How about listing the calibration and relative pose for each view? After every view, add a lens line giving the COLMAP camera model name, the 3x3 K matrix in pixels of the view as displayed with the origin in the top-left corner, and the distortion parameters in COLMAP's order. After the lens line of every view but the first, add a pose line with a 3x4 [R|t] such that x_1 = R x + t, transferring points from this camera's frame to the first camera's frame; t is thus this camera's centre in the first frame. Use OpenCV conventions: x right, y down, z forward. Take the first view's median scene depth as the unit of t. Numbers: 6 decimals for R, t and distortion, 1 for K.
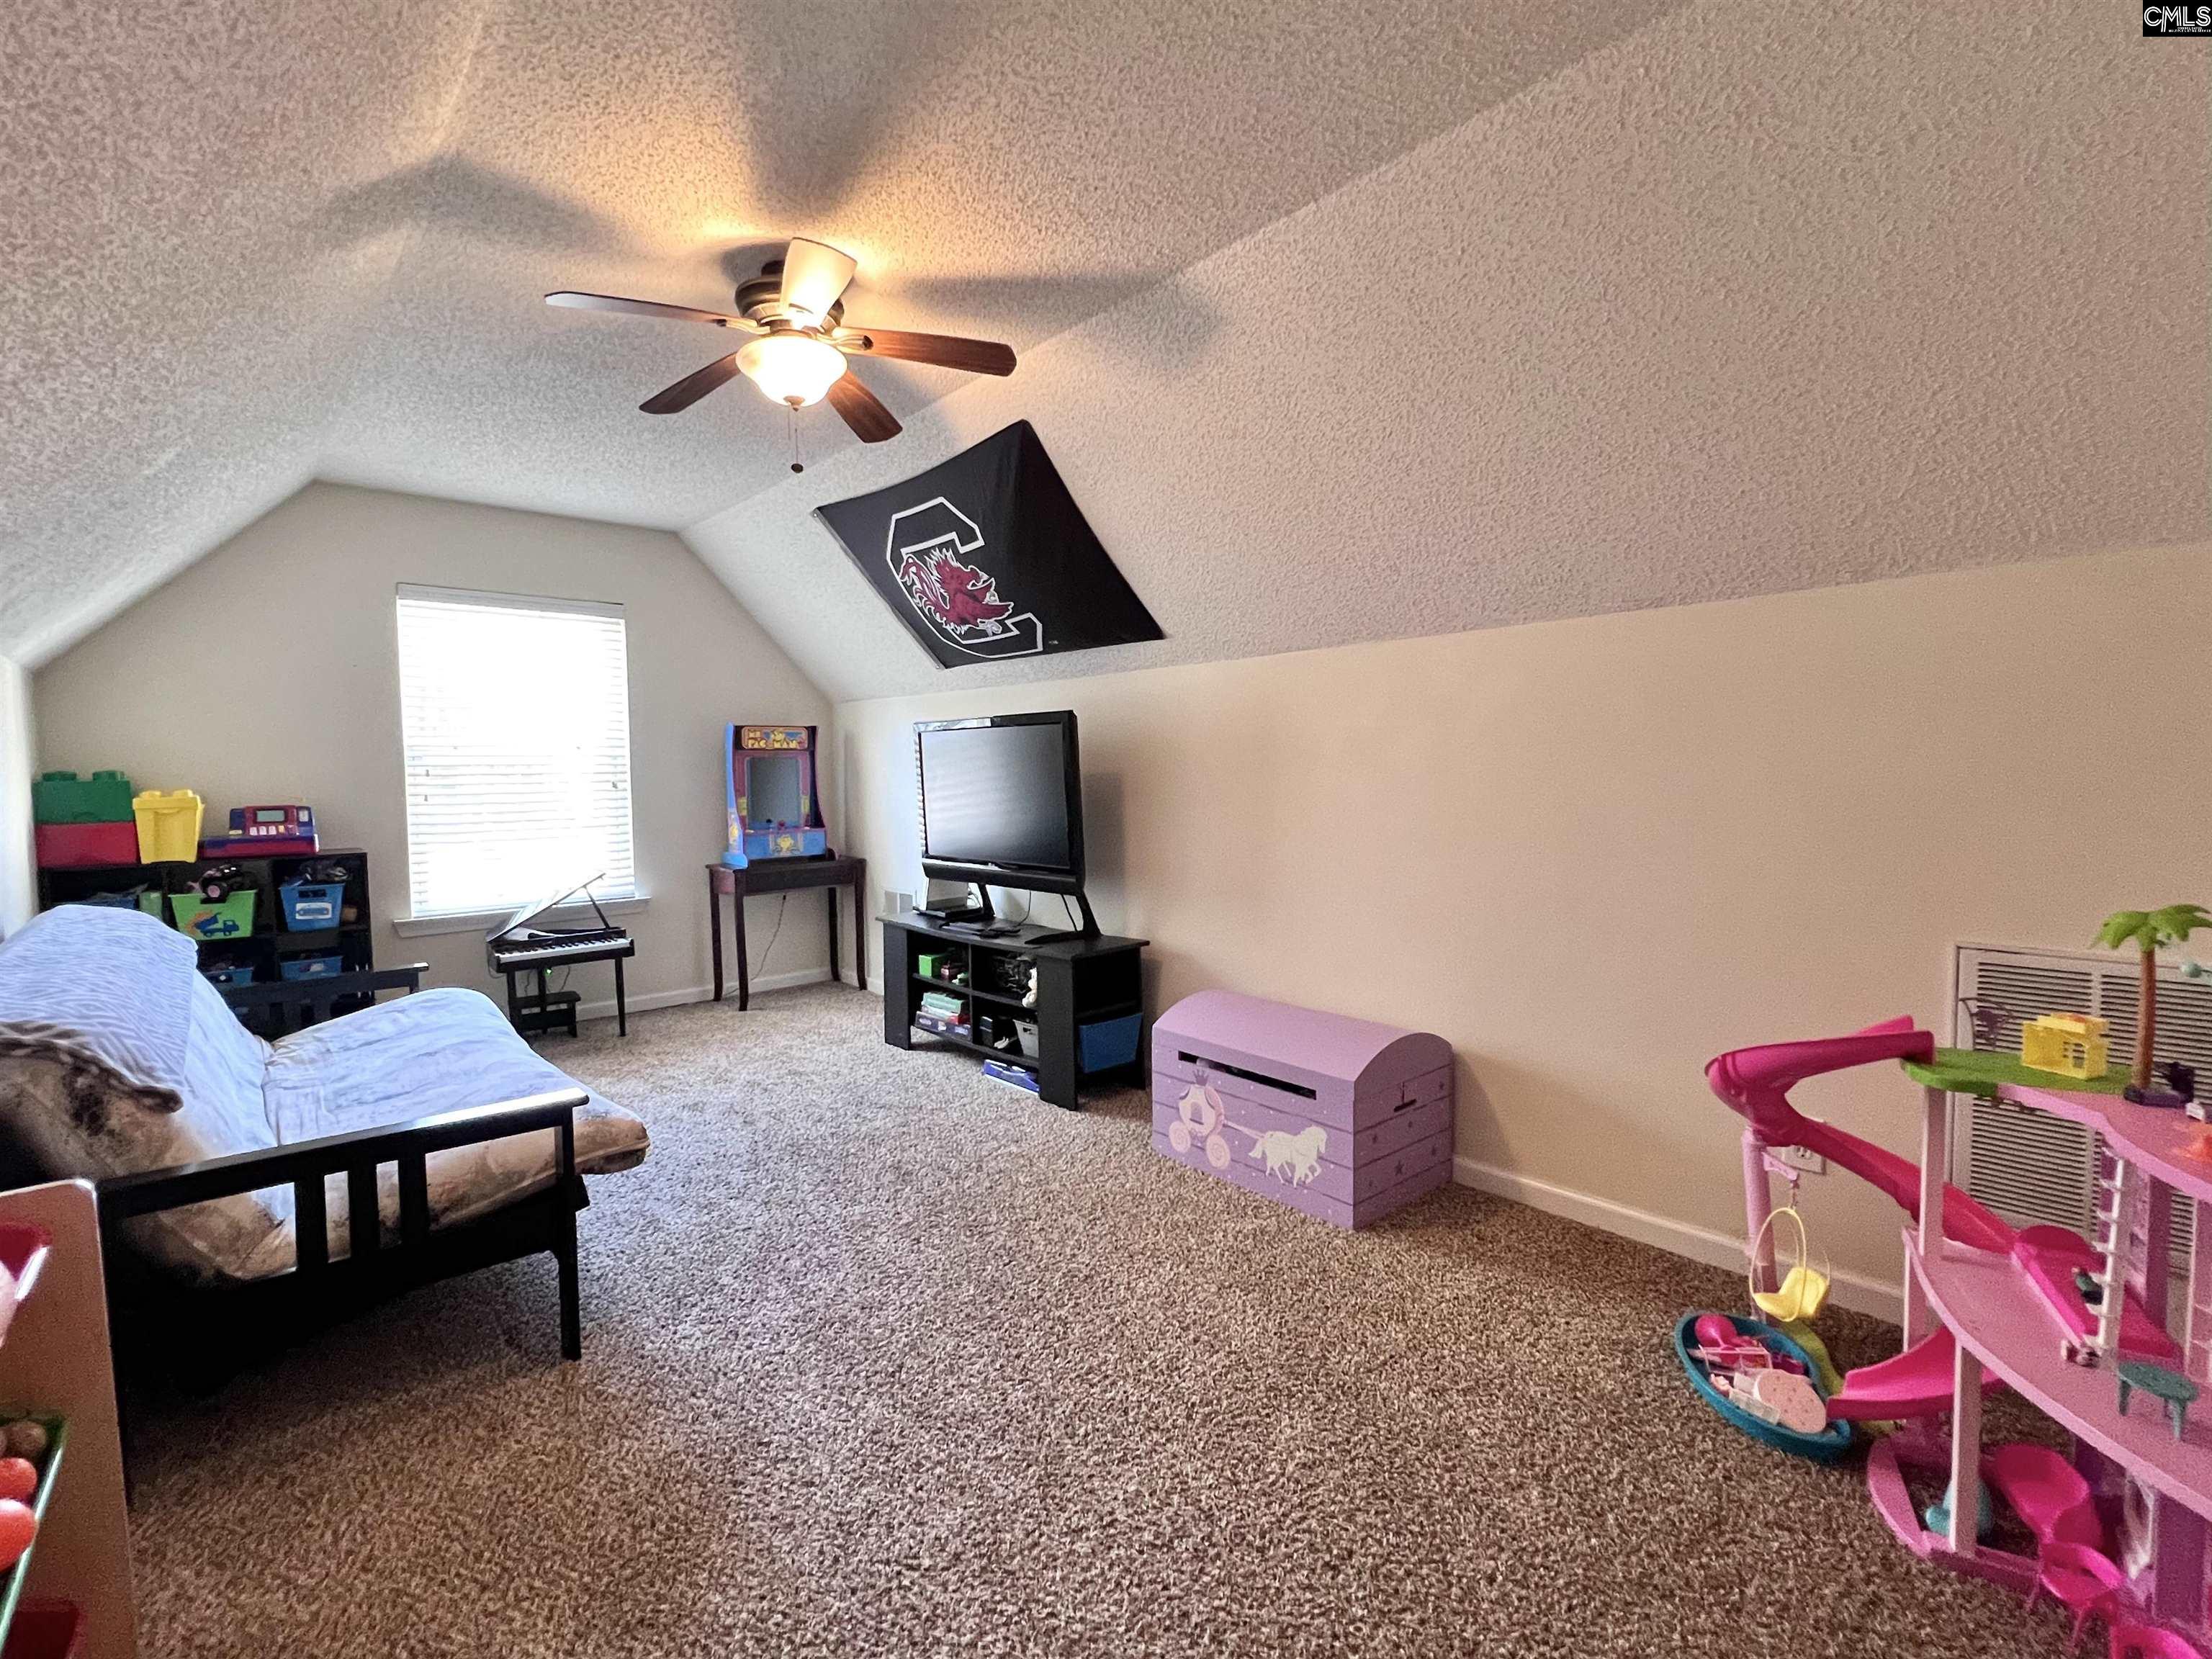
lens RADIAL K [[996.2, 0, 1106.0], [0, 996.2, 829.5], [0, 0, 1]] dist [0.000853, 0.000059]
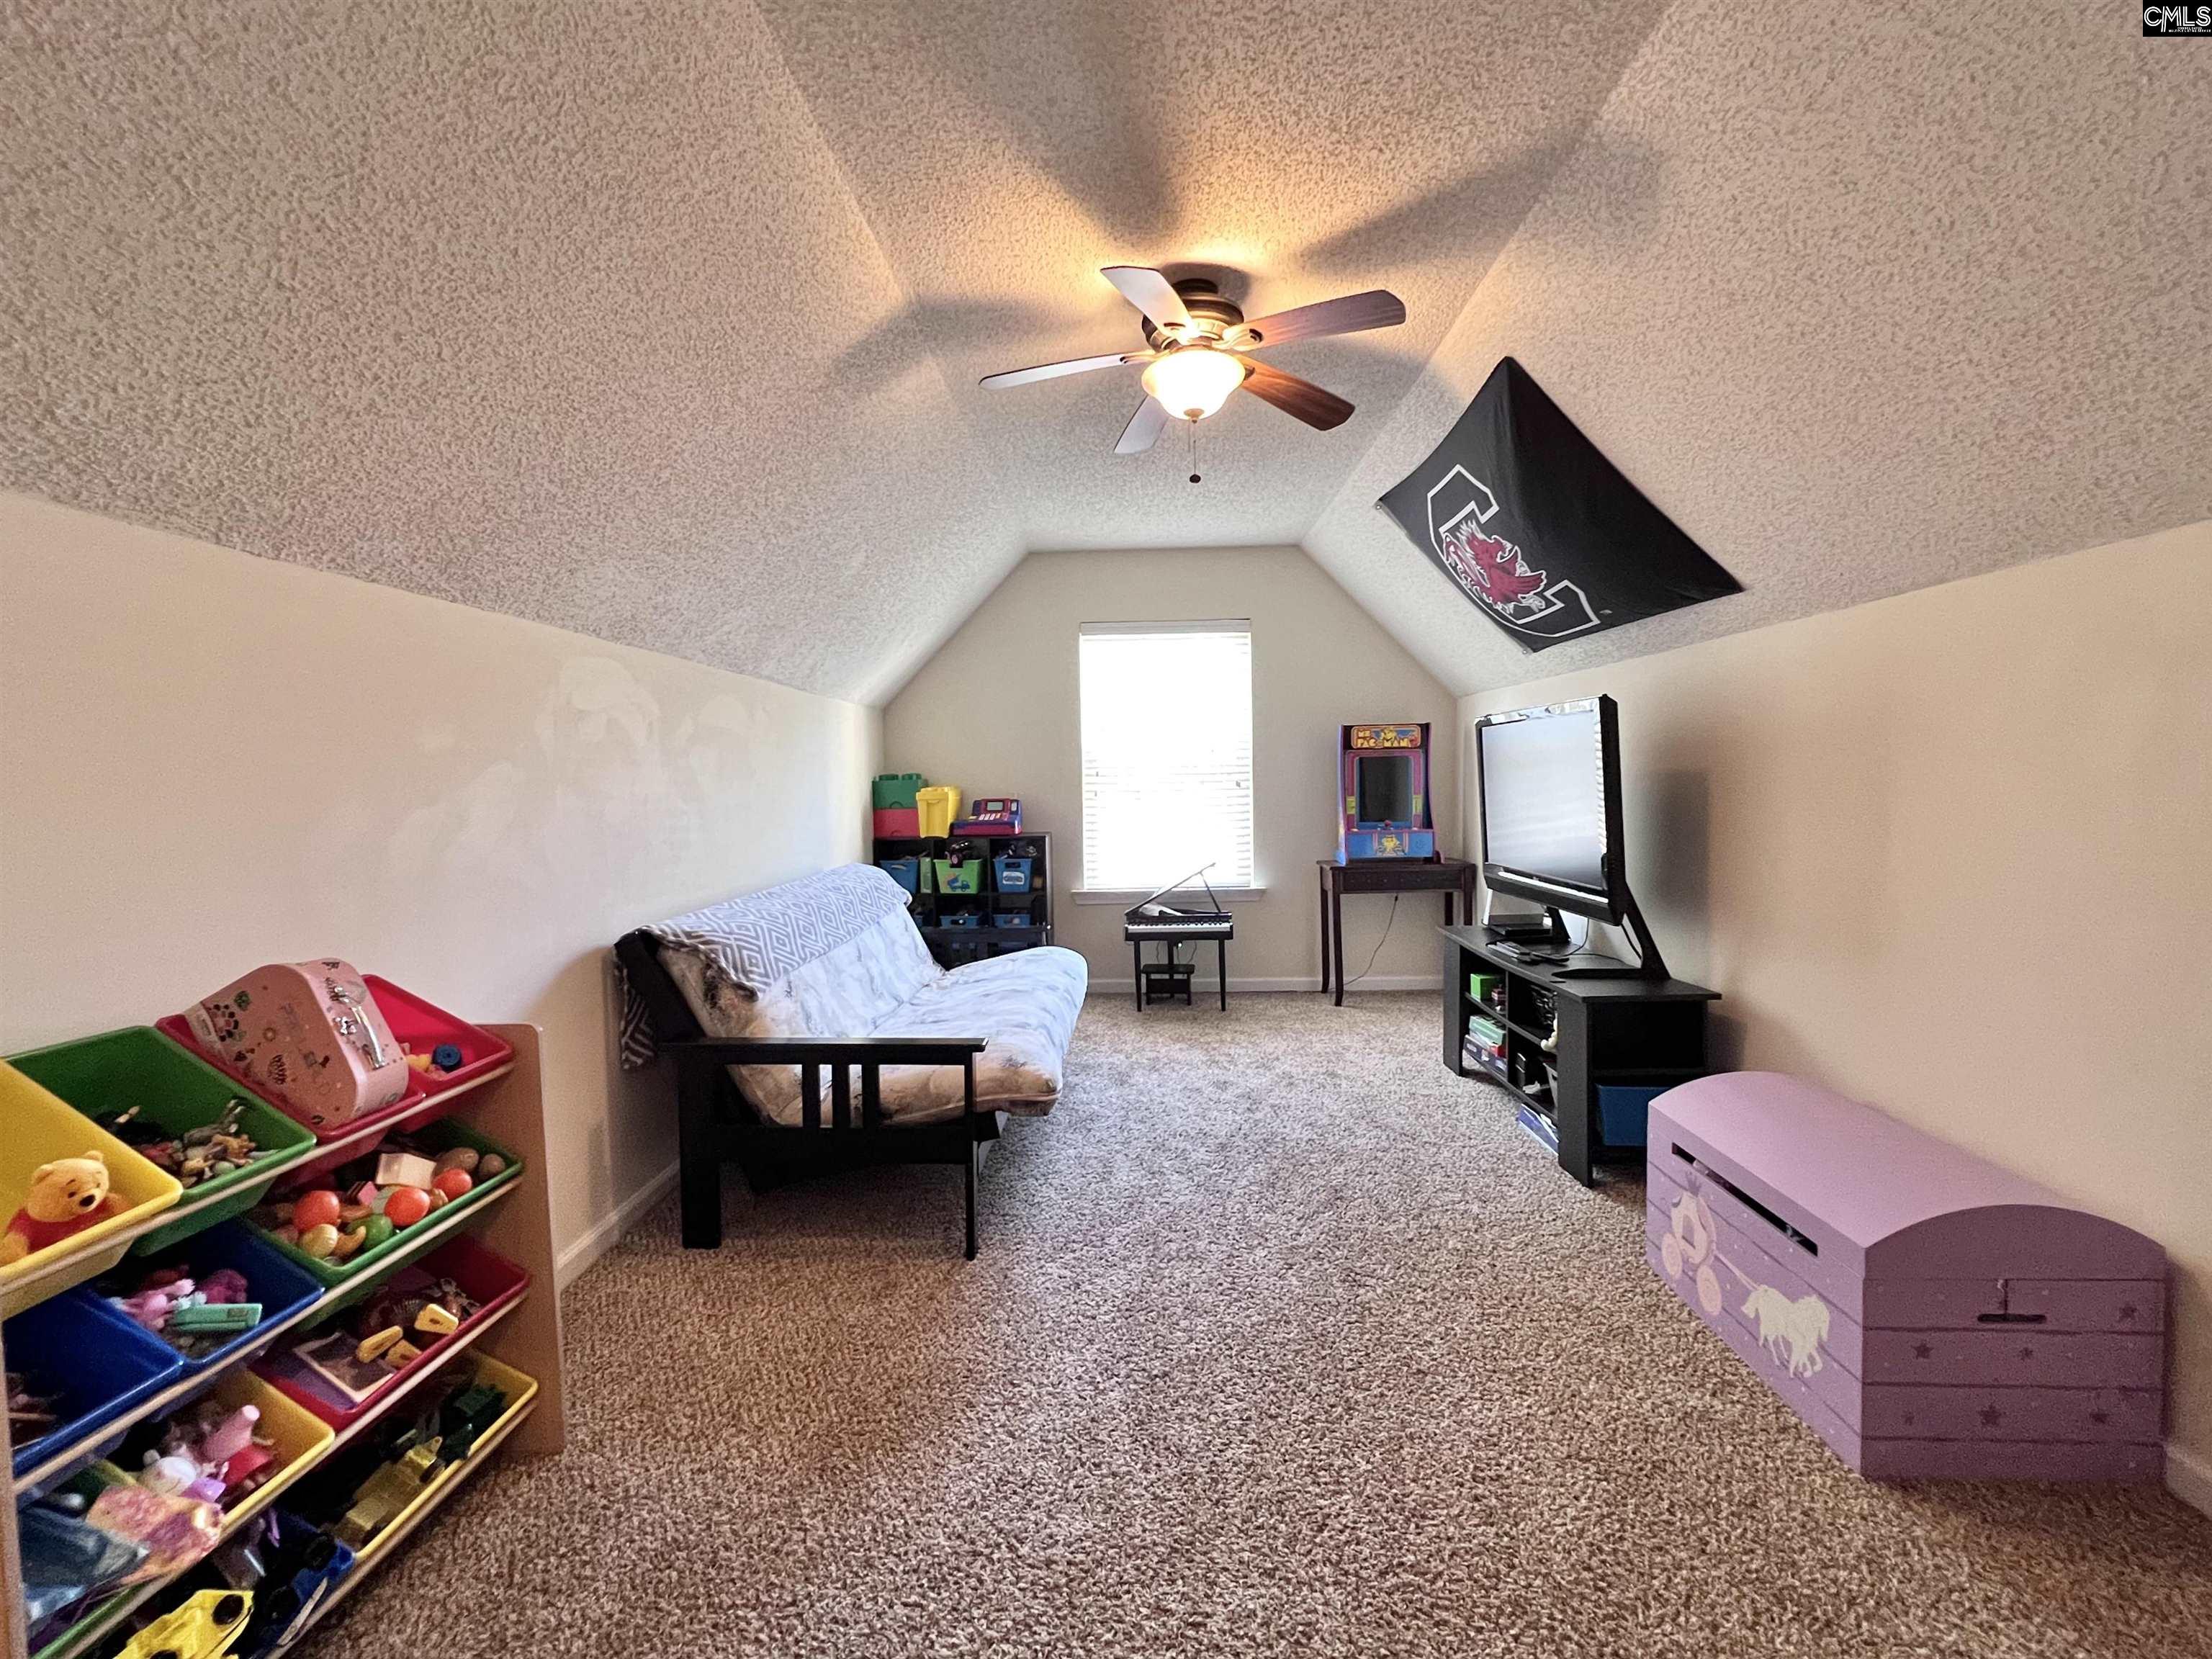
lens RADIAL K [[1007.4, 0, 1106.0], [0, 1007.4, 829.5], [0, 0, 1]] dist [-0.001281, 0.000271]
pose [[0.720402, 0.035105, -0.692668, 0.241876], [-0.033045, 0.999321, 0.016278, -0.010060], [0.692770, 0.011163, 0.721073, 0.129537]]
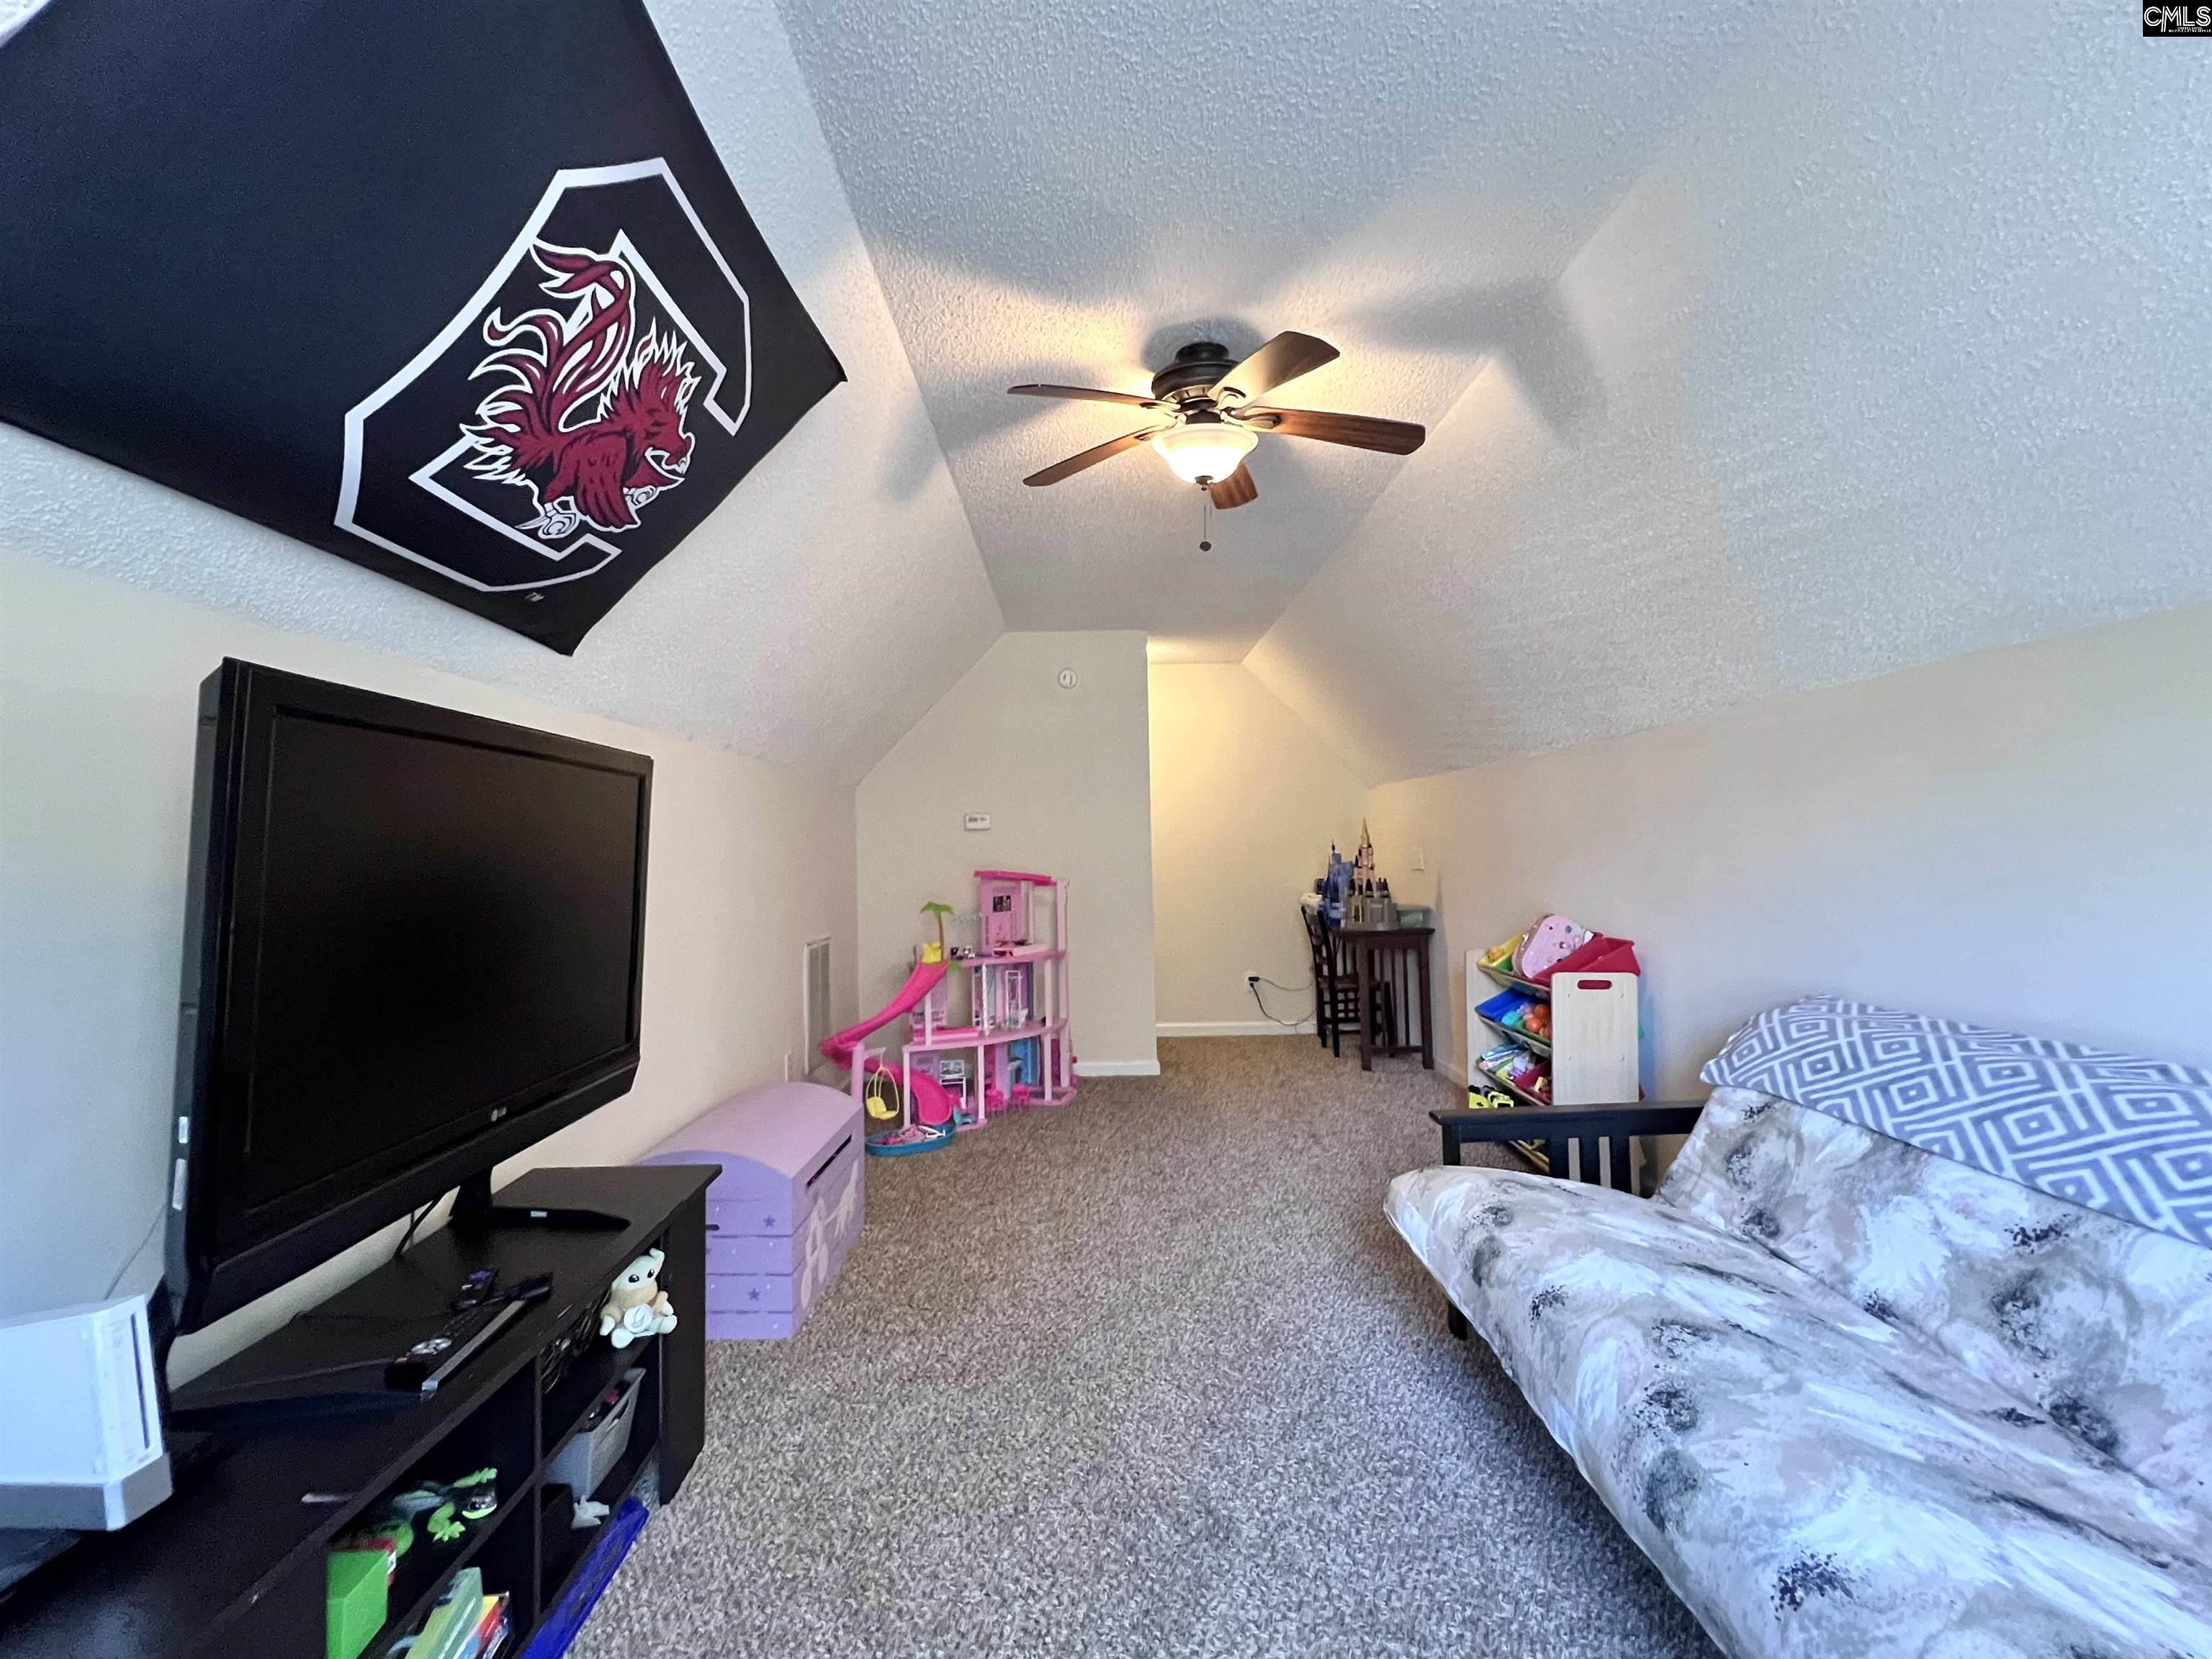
lens RADIAL K [[988.6, 0, 1094.3], [0, 988.6, 831.1], [0, 0, 1]] dist [-0.001854, 0.000137]
pose [[-0.747315, 0.044751, 0.662961, -0.593077], [0.071621, 0.997342, 0.013412, -0.065940], [-0.660599, 0.057505, -0.748534, 1.246008]]
